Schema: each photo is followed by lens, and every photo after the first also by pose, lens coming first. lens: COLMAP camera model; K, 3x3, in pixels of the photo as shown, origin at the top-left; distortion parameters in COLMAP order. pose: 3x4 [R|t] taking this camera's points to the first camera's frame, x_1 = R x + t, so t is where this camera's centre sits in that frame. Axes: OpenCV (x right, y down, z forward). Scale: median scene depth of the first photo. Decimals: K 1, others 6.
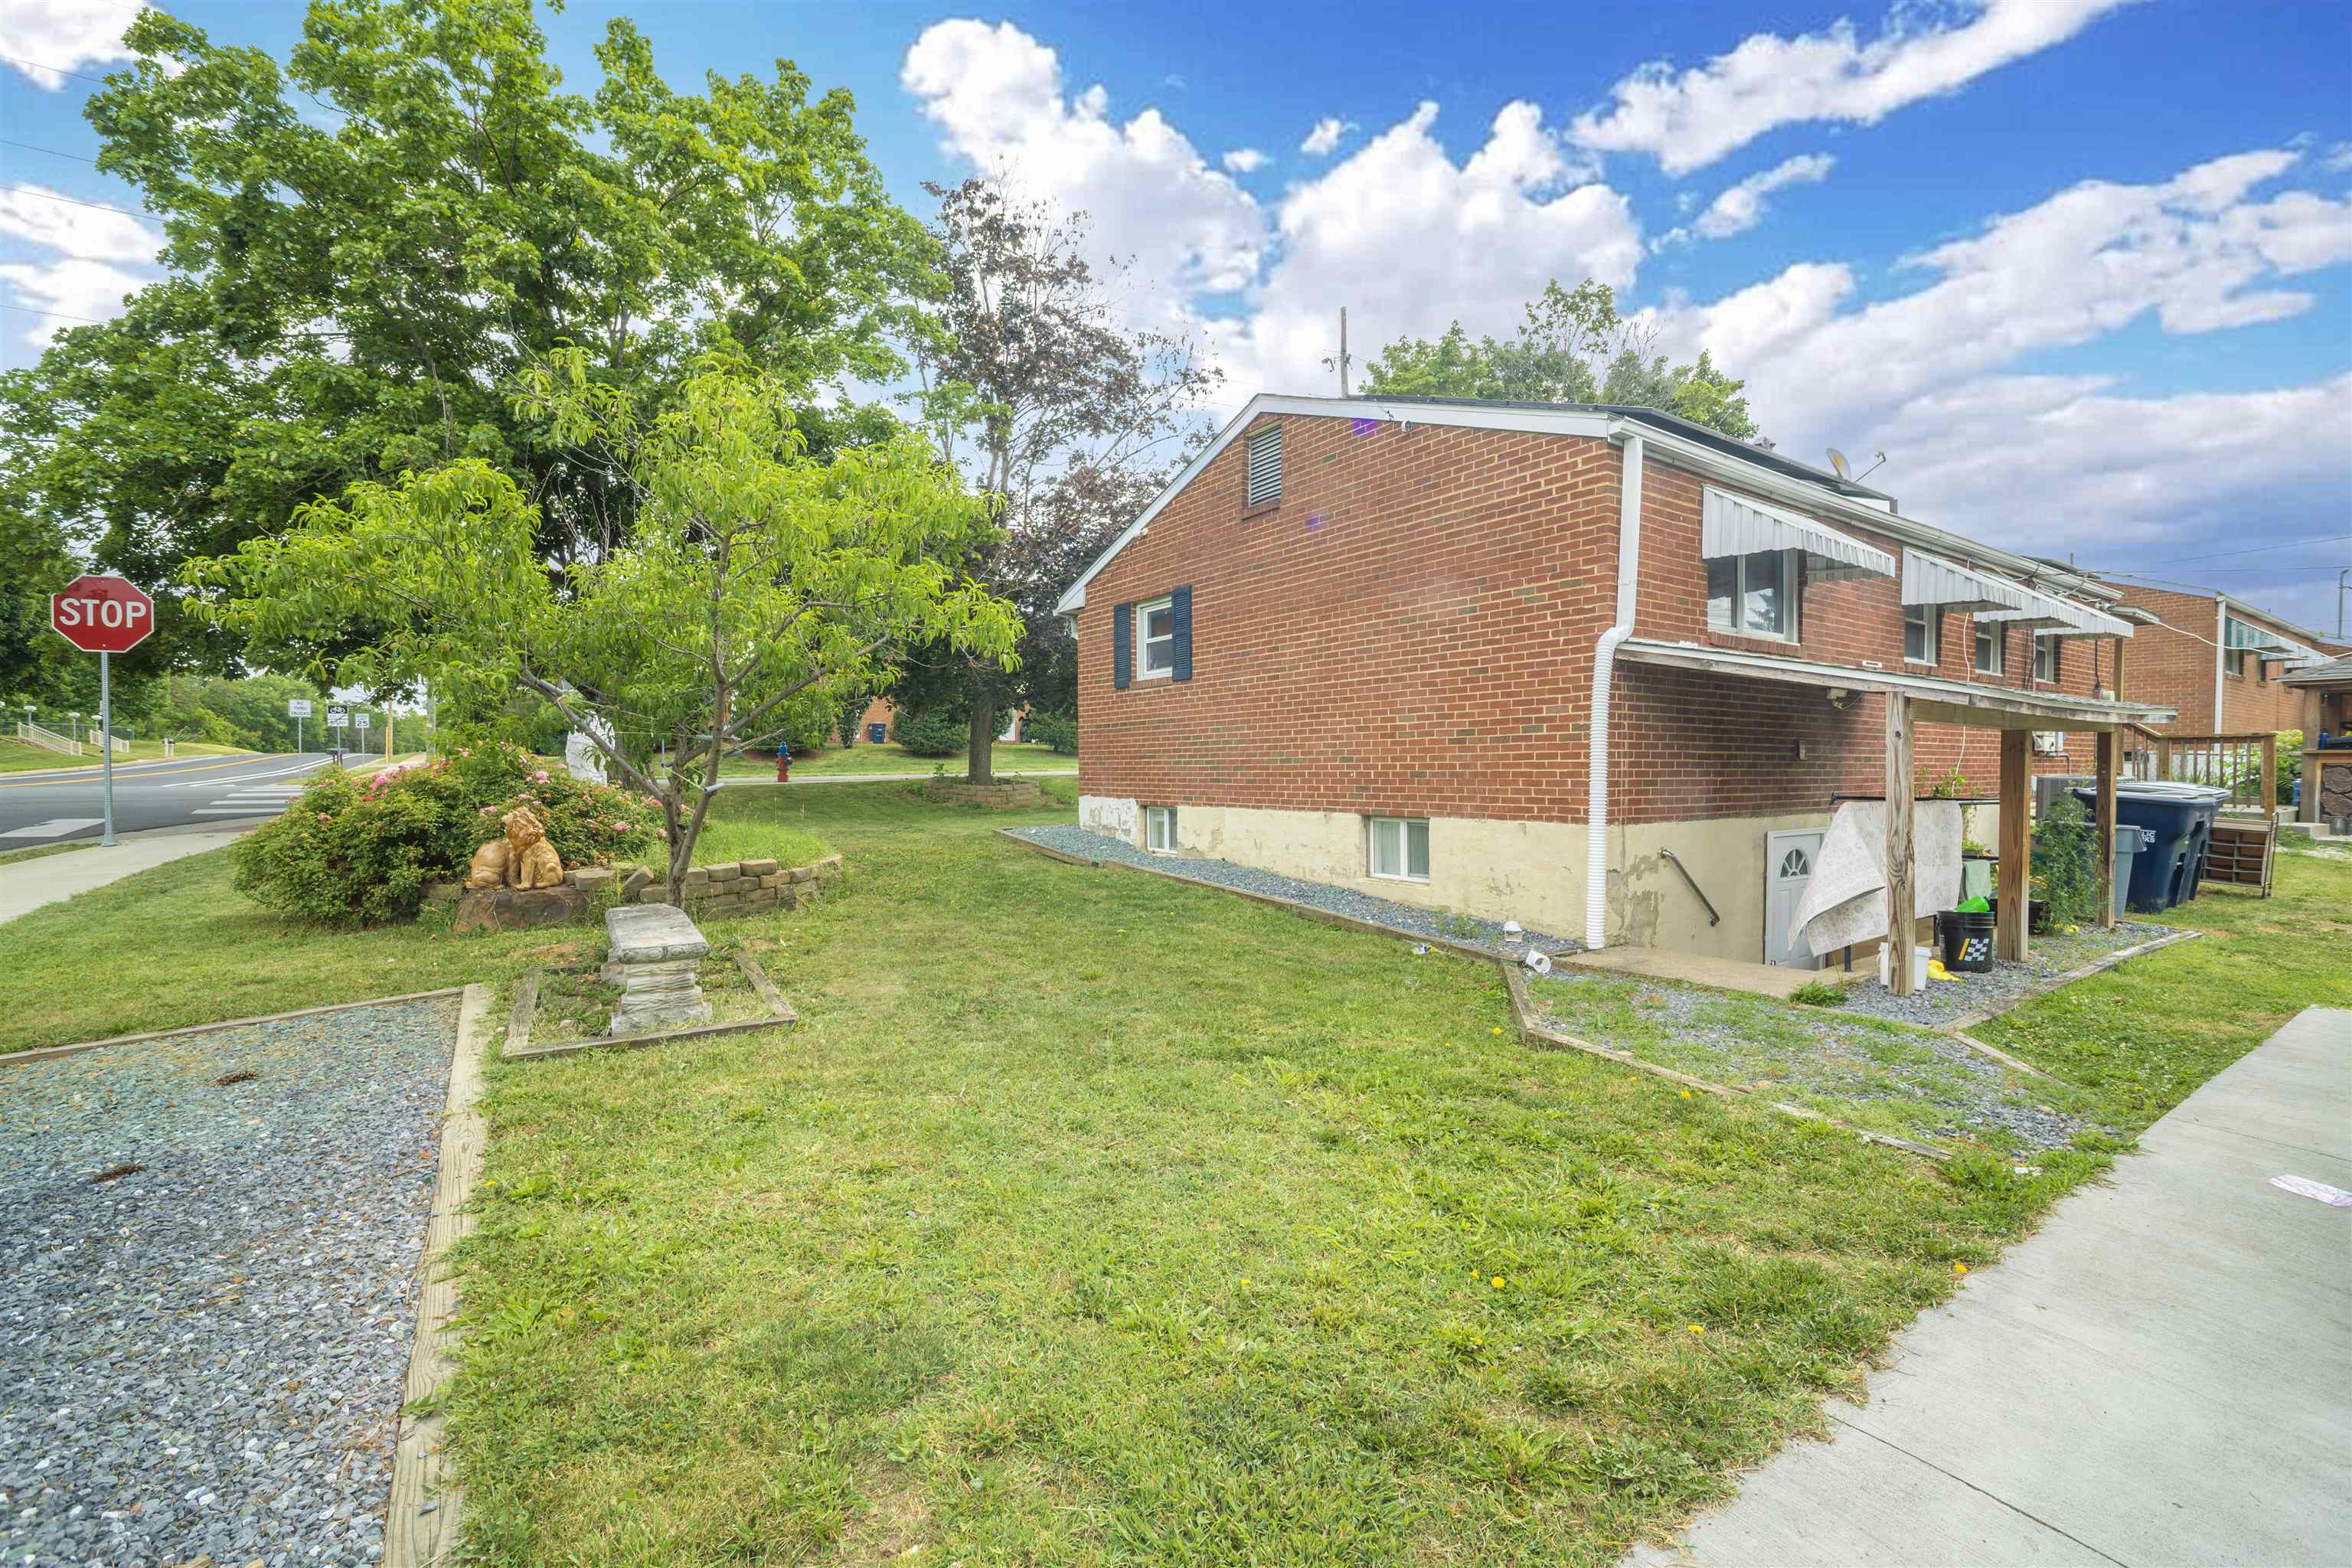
lens RADIAL K [[1004.0, 0, 1196.1], [0, 1004.0, 785.6], [0, 0, 1]] dist [-0.065373, 0.020585]
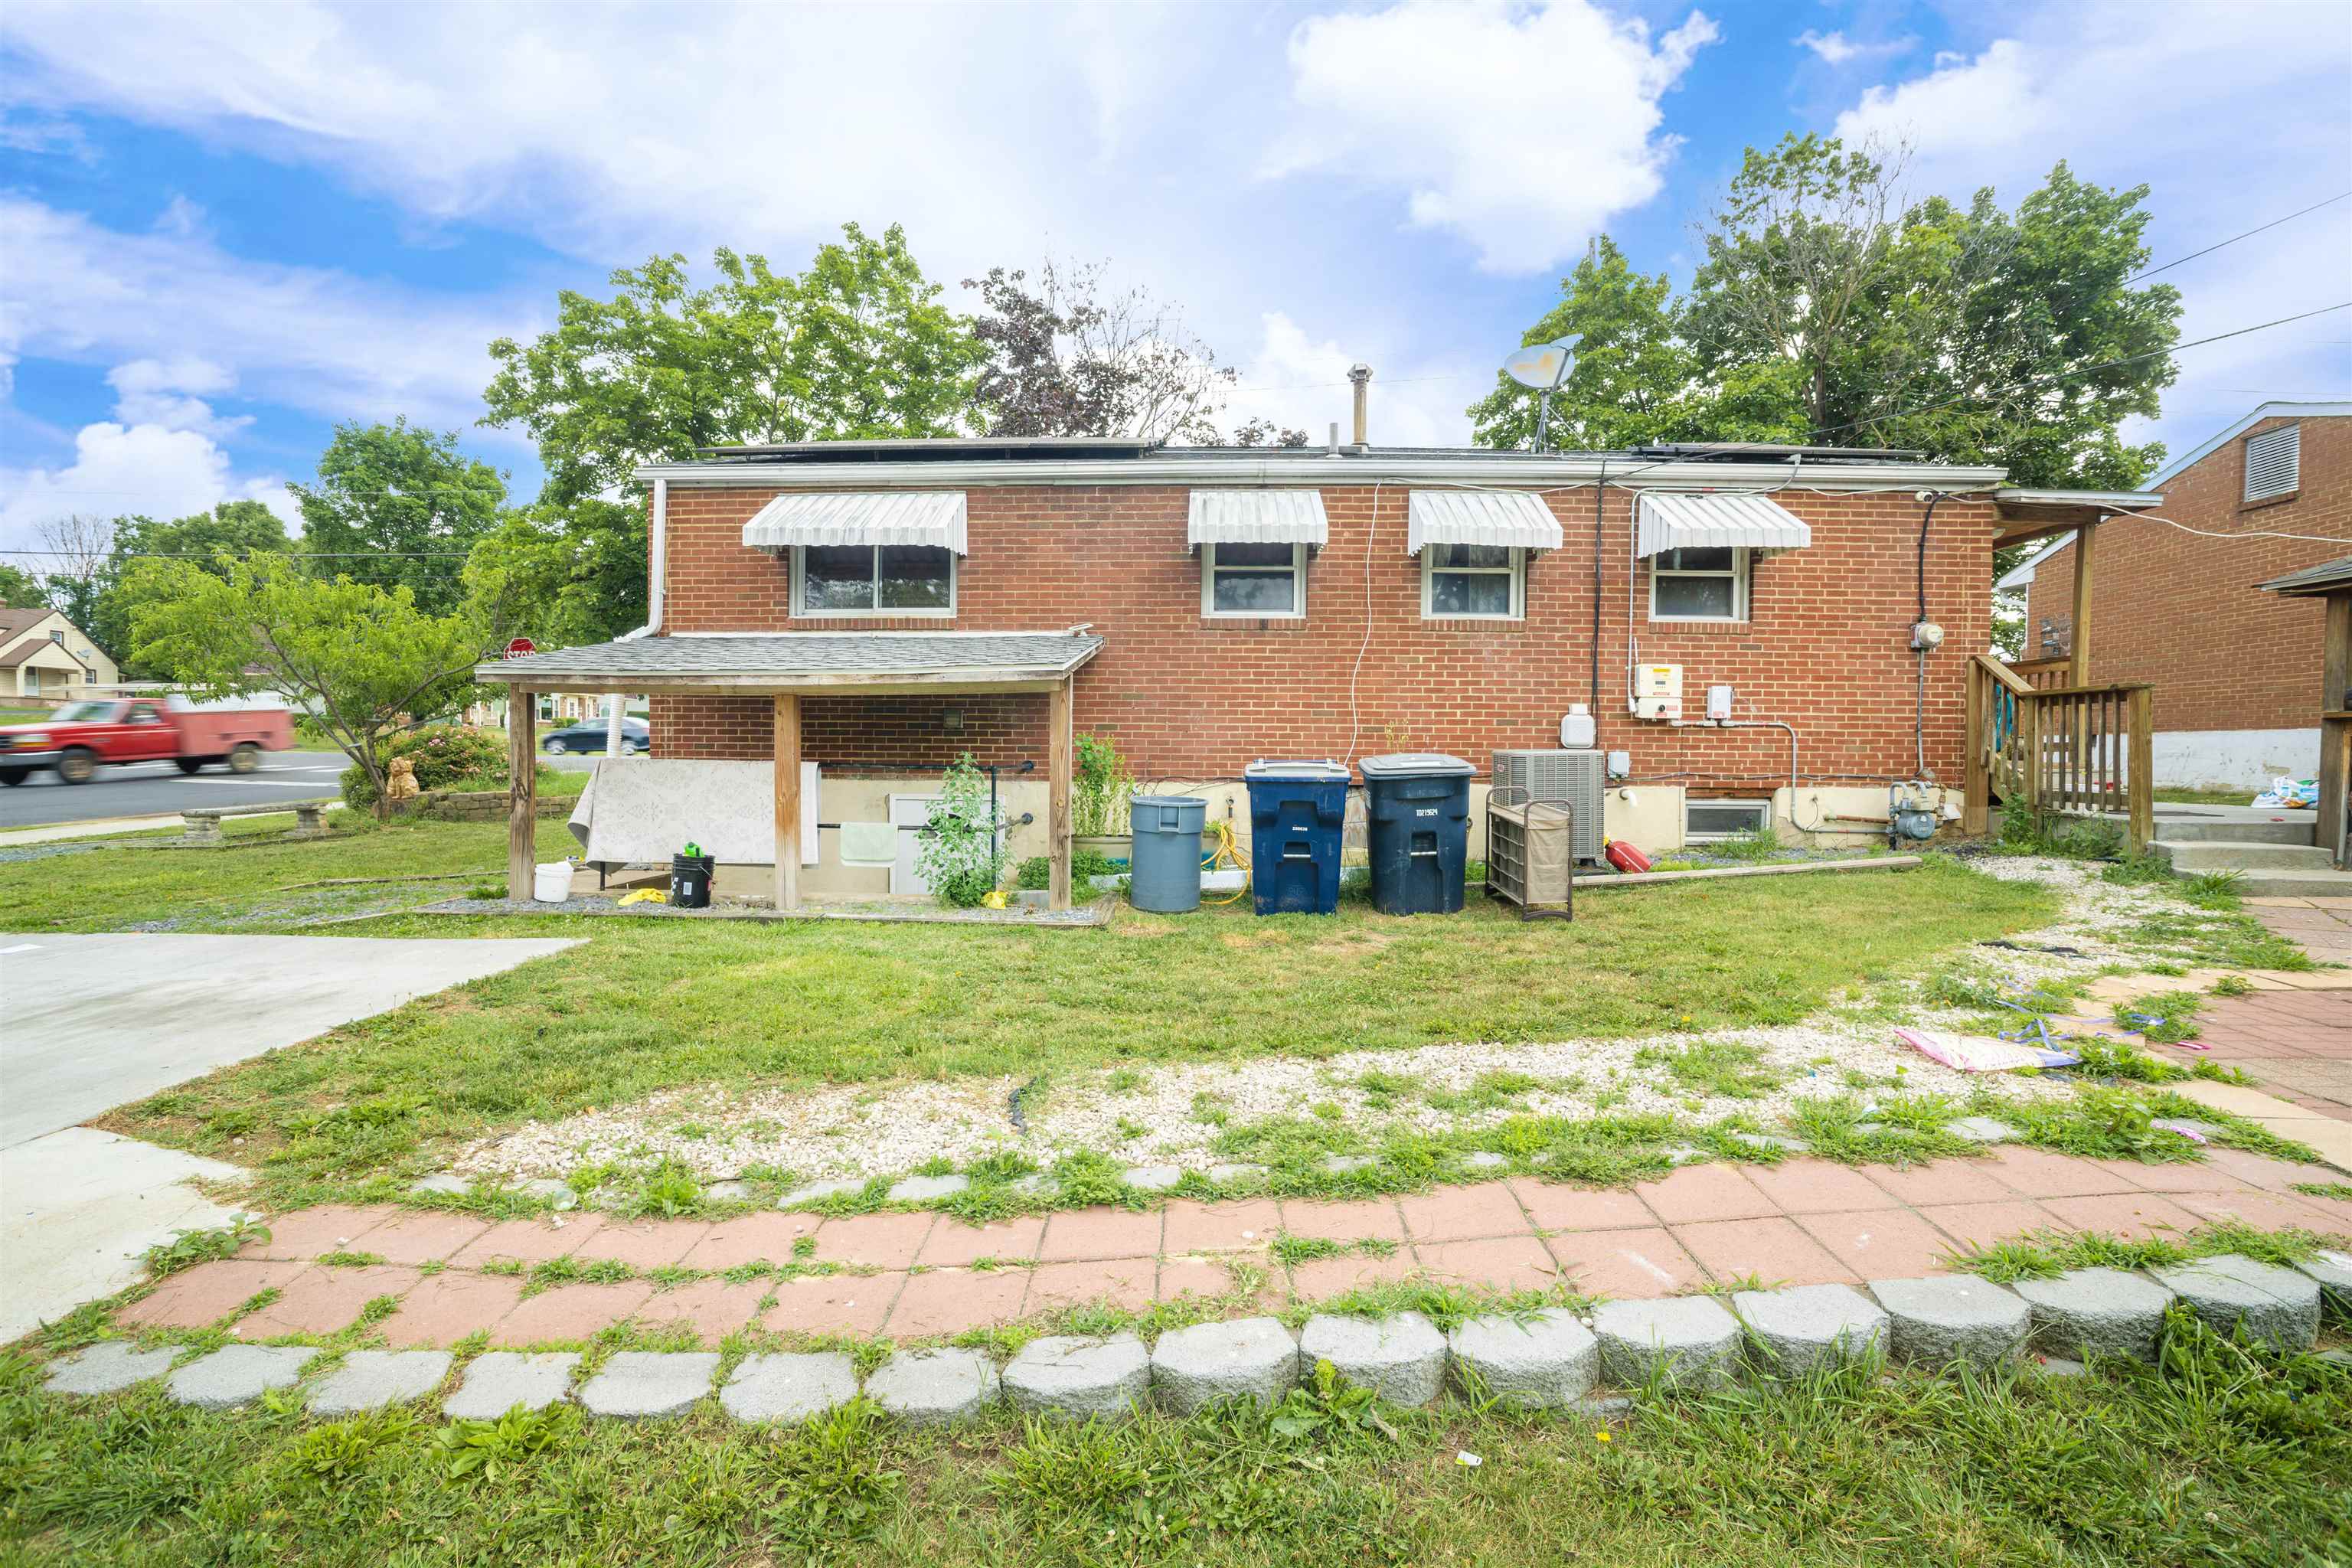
lens RADIAL K [[1004.0, 0, 1196.1], [0, 1004.0, 785.6], [0, 0, 1]] dist [-0.065373, 0.020585]
pose [[0.813887, 0.025509, -0.580463, 1.291500], [-0.021671, 0.999673, 0.013545, 0.013410], [0.580619, 0.001555, 0.814174, 0.265800]]
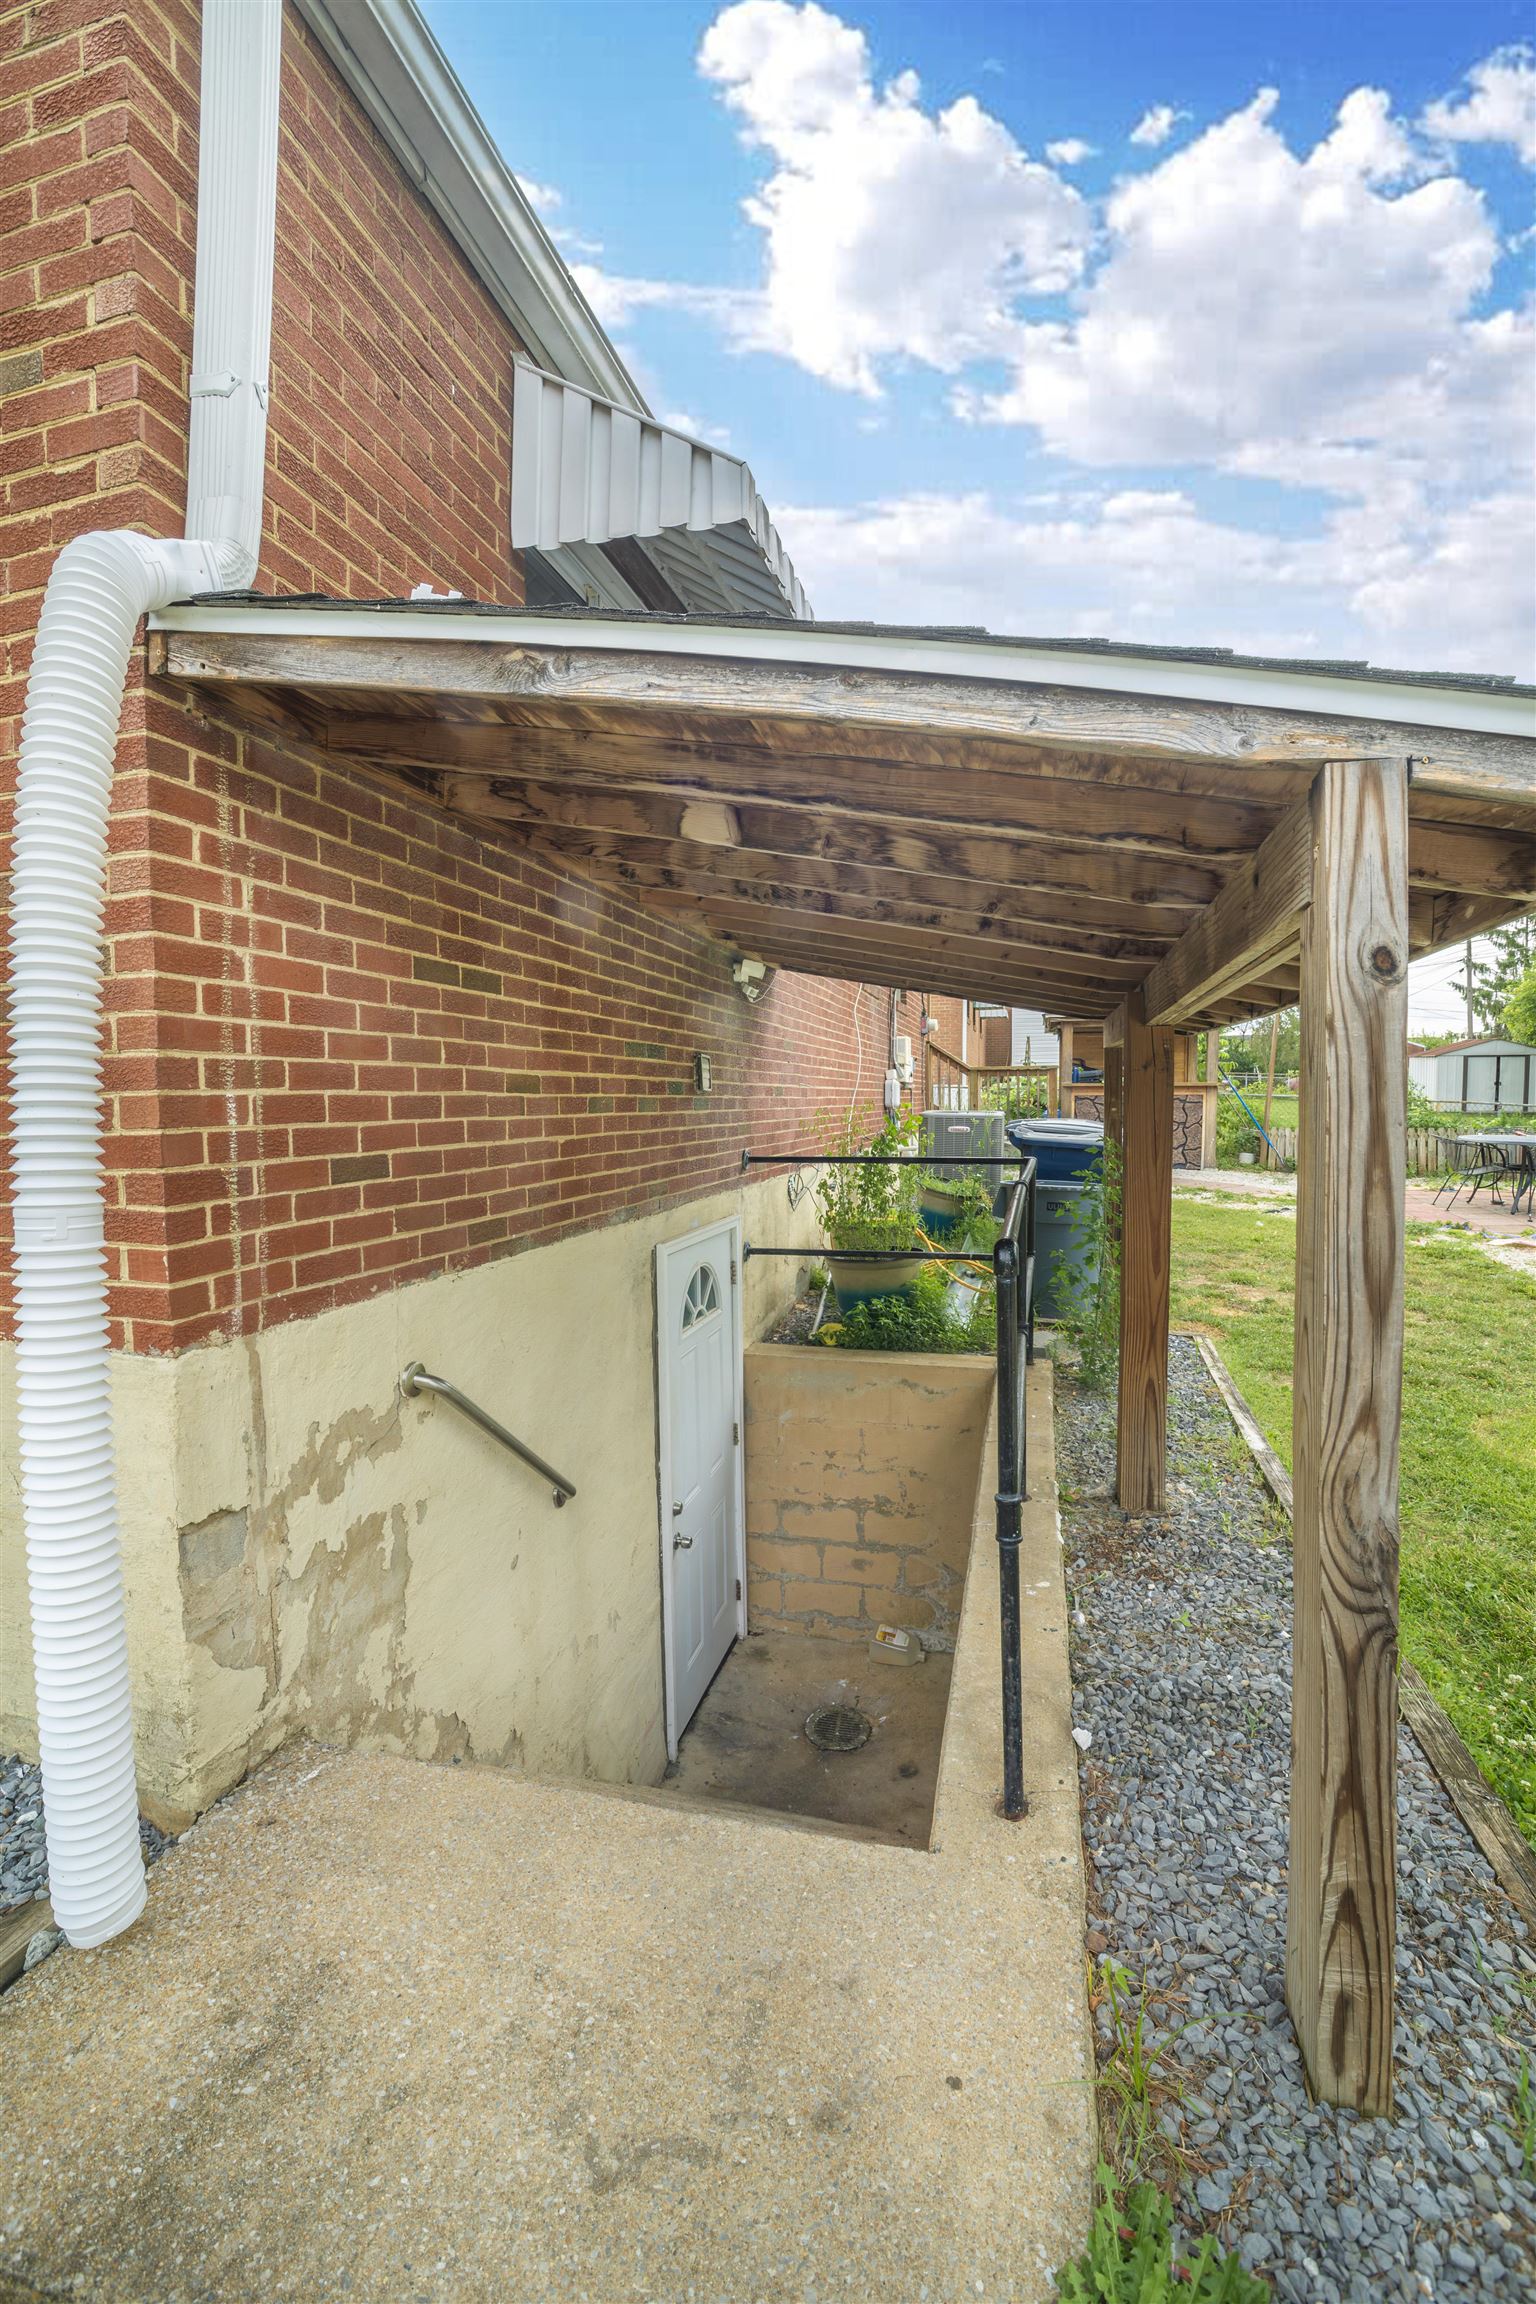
lens RADIAL K [[983.5, 0, 768.0], [0, 983.5, 1152.0], [0, 0, 1]] dist [-0.065373, 0.020585]
pose [[0.755920, -0.040887, 0.653386, 0.273092], [0.021050, 0.999050, 0.038165, -0.012418], [-0.654325, -0.015096, 0.756063, 0.527776]]
